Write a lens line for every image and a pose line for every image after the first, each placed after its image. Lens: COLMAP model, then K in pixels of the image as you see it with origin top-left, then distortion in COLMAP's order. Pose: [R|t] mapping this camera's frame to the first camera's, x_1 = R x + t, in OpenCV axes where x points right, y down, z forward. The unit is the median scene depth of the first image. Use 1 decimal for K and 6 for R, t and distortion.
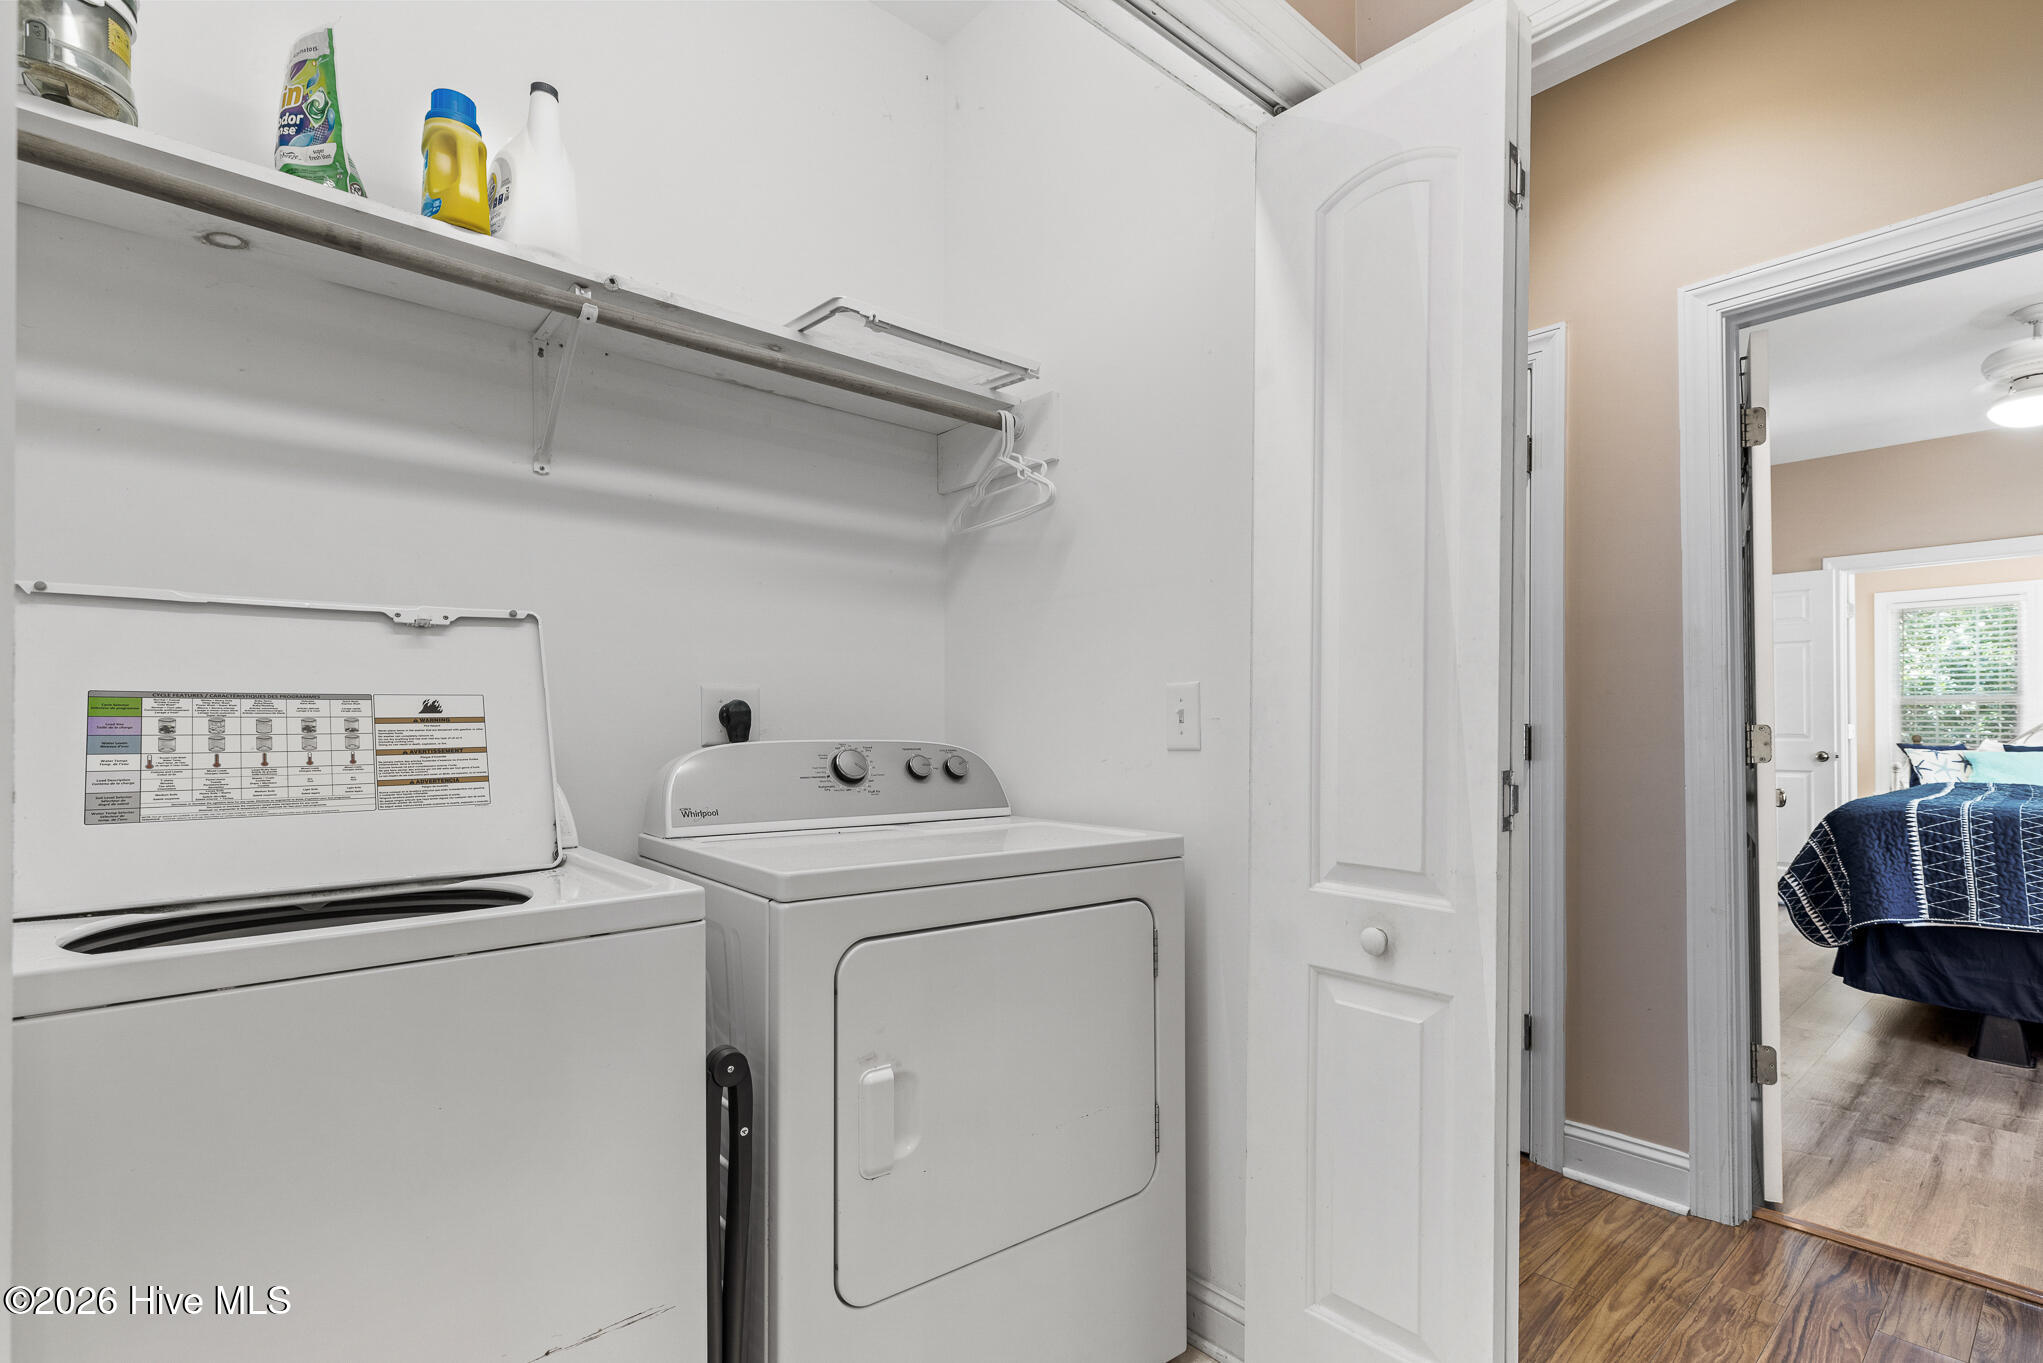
lens RADIAL K [[950.9, 0, 1025.0], [0, 950.9, 719.0], [0, 0, 1]] dist [-0.001261, -0.000328]
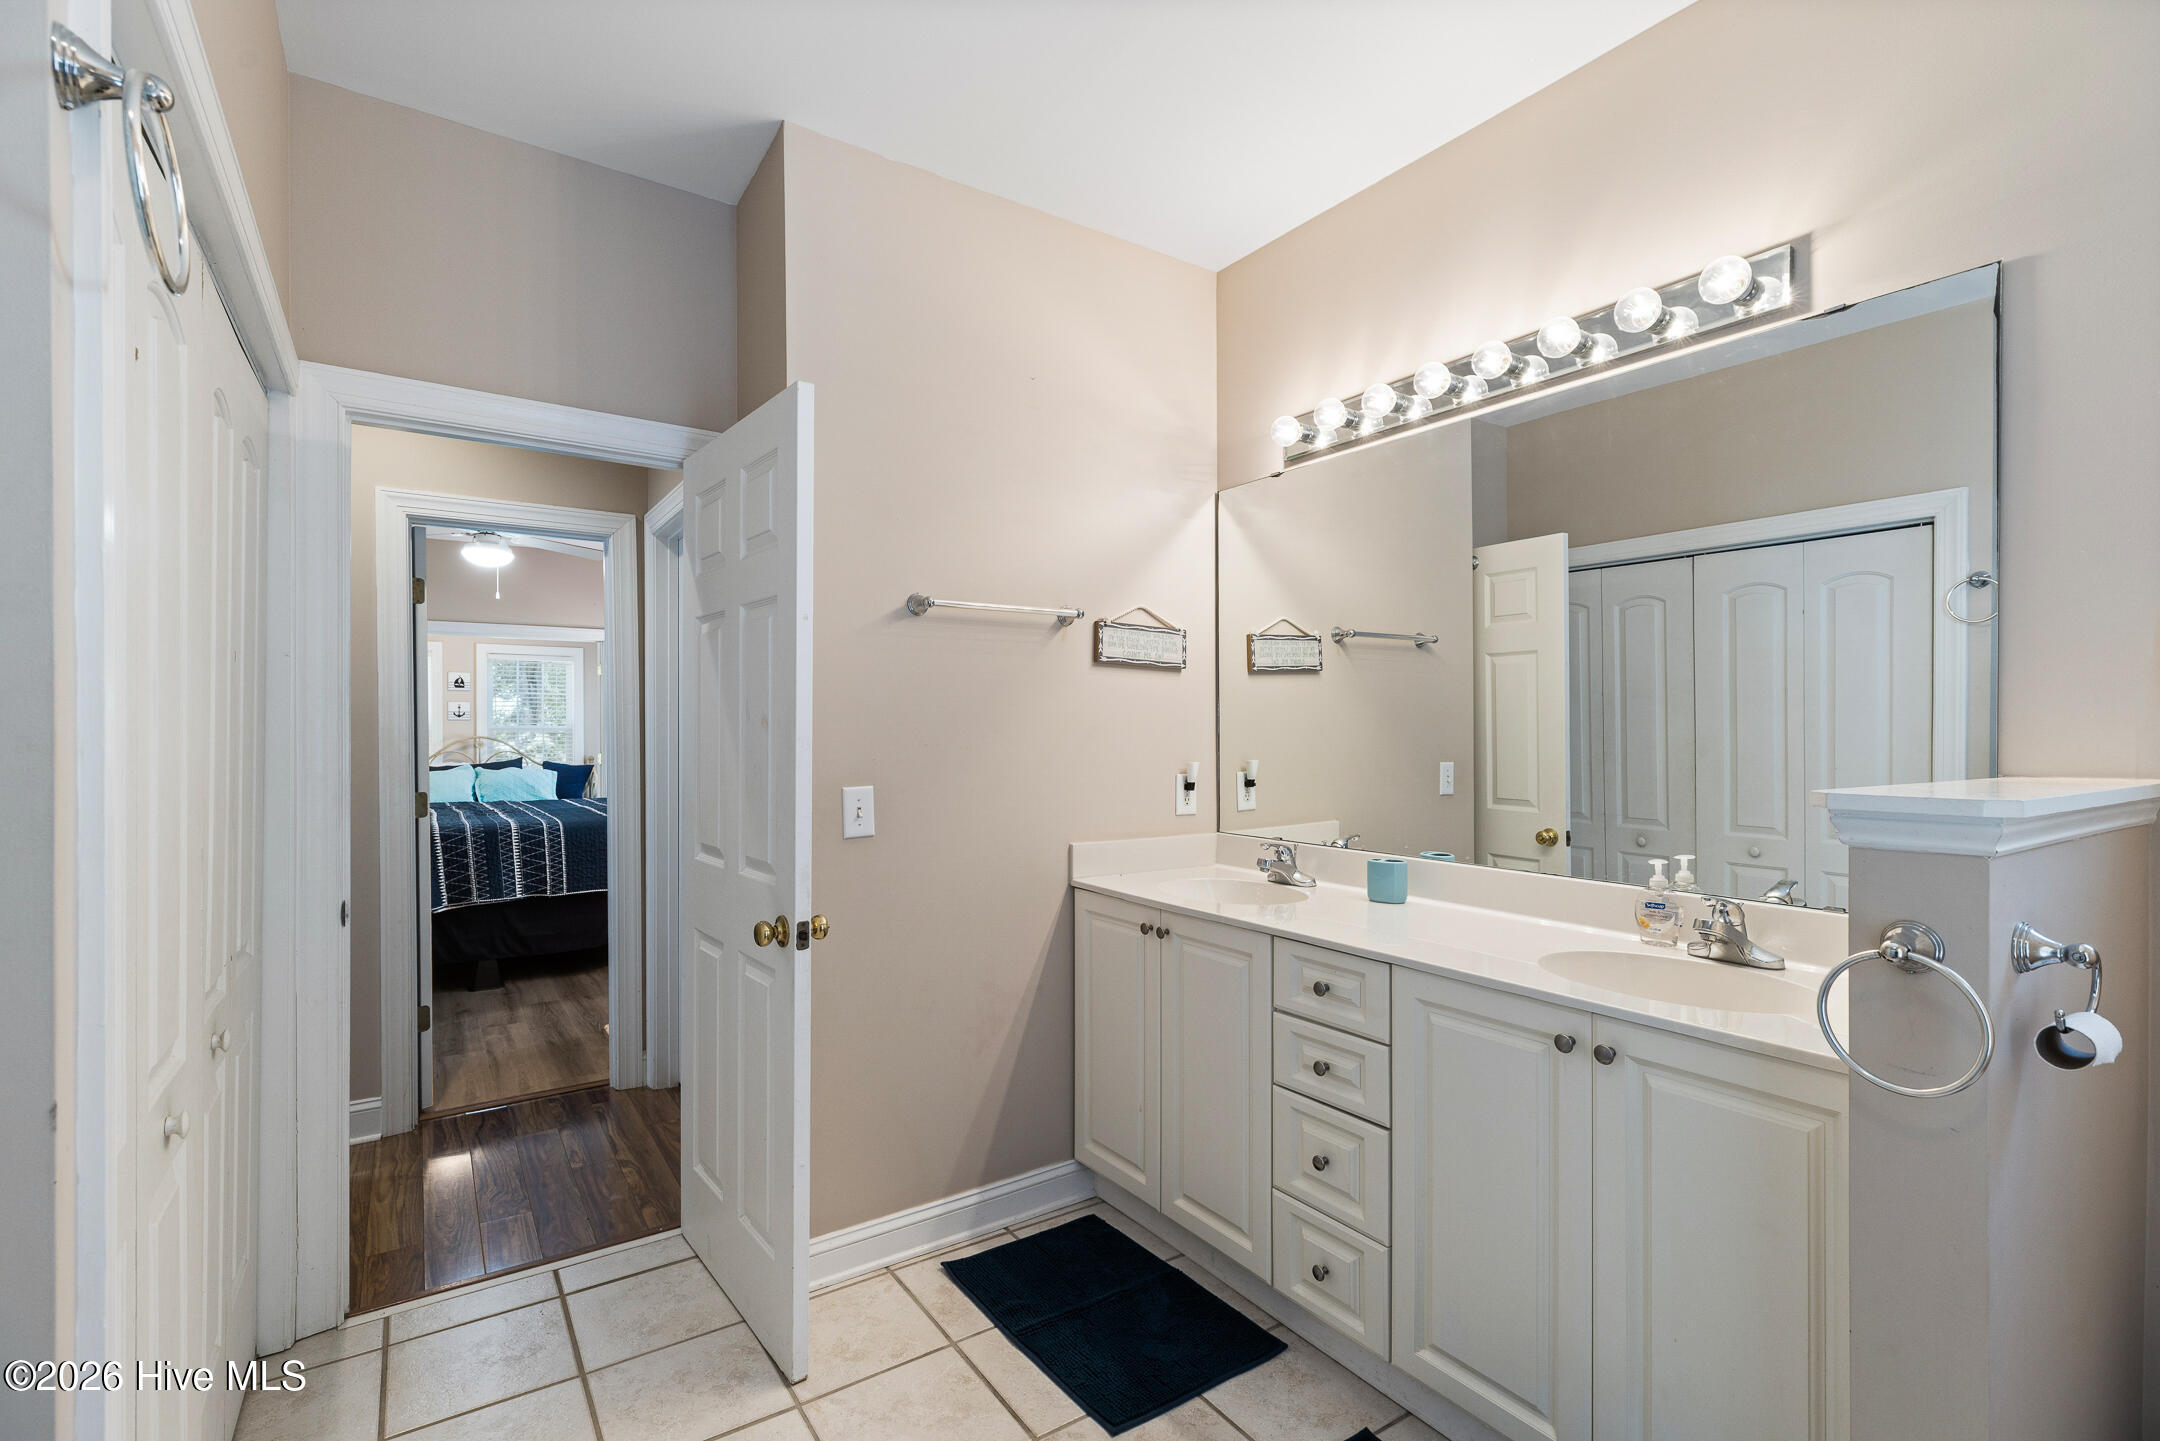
lens RADIAL K [[966.4, 0, 1080.0], [0, 966.4, 720.5], [0, 0, 1]] dist [-0.001448, -0.000112]
pose [[0.121231, 0.009785, 0.992576, -0.518601], [-0.010472, 0.999908, -0.008578, -0.090030], [-0.992569, -0.009354, 0.121322, -0.181661]]
